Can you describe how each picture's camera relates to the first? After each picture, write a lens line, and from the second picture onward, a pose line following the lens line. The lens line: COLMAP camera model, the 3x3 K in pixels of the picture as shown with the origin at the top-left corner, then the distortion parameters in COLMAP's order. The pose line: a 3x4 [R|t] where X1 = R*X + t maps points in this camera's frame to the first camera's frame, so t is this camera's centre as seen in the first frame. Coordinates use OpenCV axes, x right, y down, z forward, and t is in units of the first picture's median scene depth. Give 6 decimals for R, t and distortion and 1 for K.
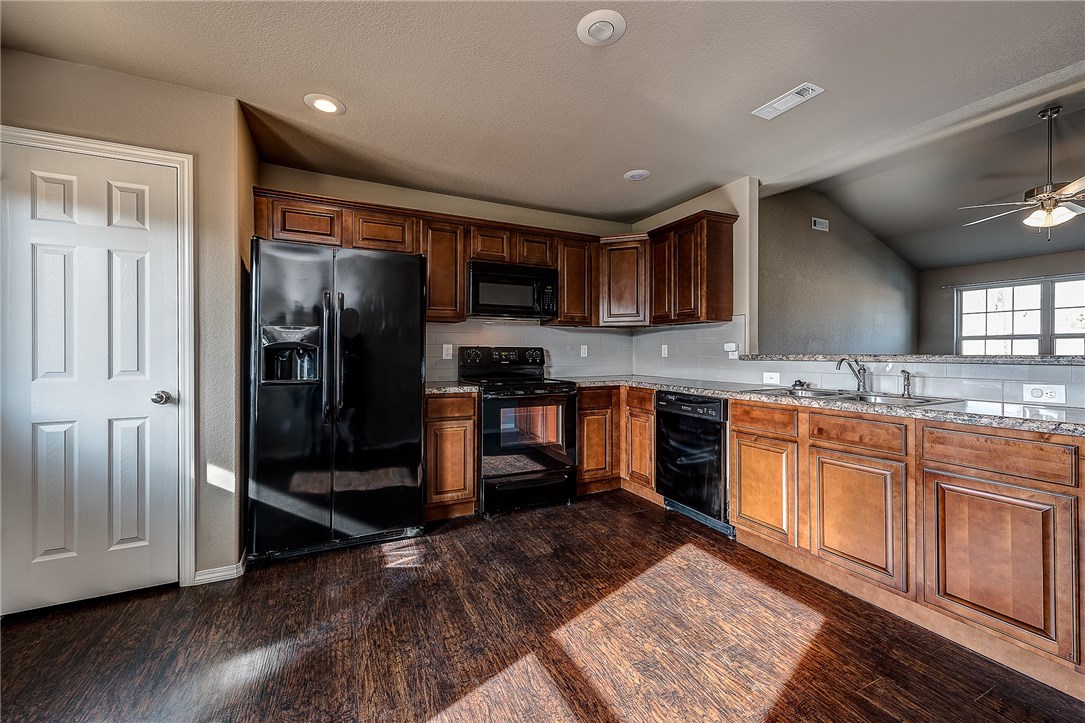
lens RADIAL K [[423.1, 0, 539.8], [0, 423.1, 350.5], [0, 0, 1]] dist [0.012533, 0.000063]
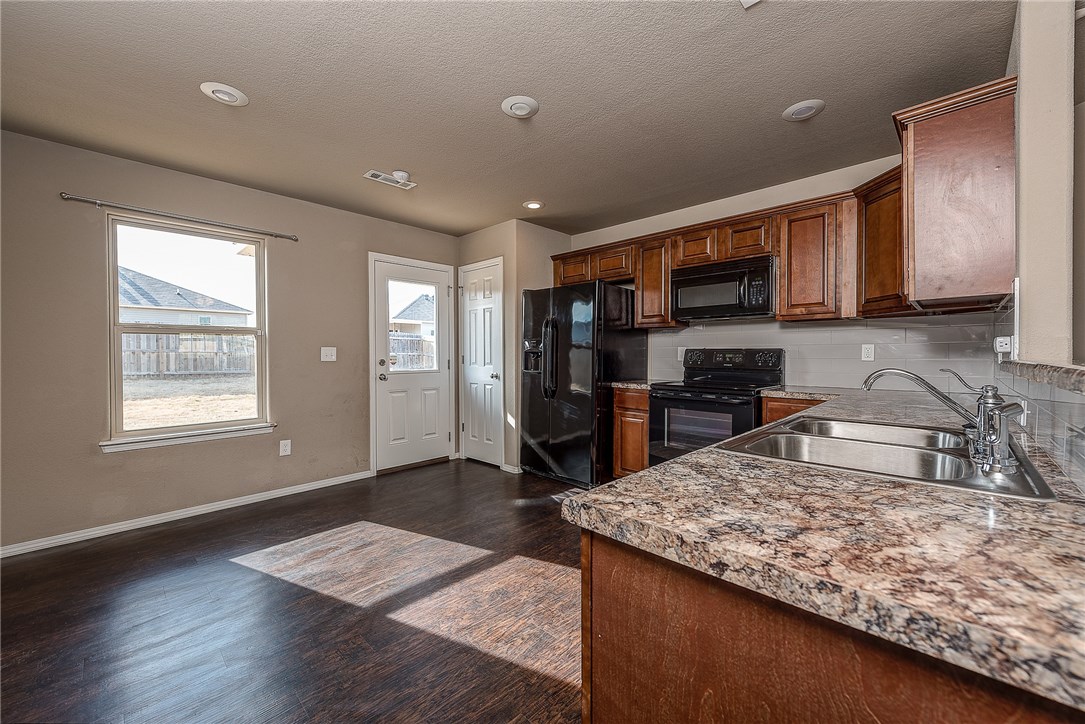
lens RADIAL K [[423.9, 0, 562.8], [0, 423.9, 360.1], [0, 0, 1]] dist [-0.011326, -0.000069]
pose [[0.374715, 0.012792, -0.927052, 1.088909], [0.002408, 0.999888, 0.014770, 0.002493], [0.927137, -0.007767, 0.374642, 0.496655]]
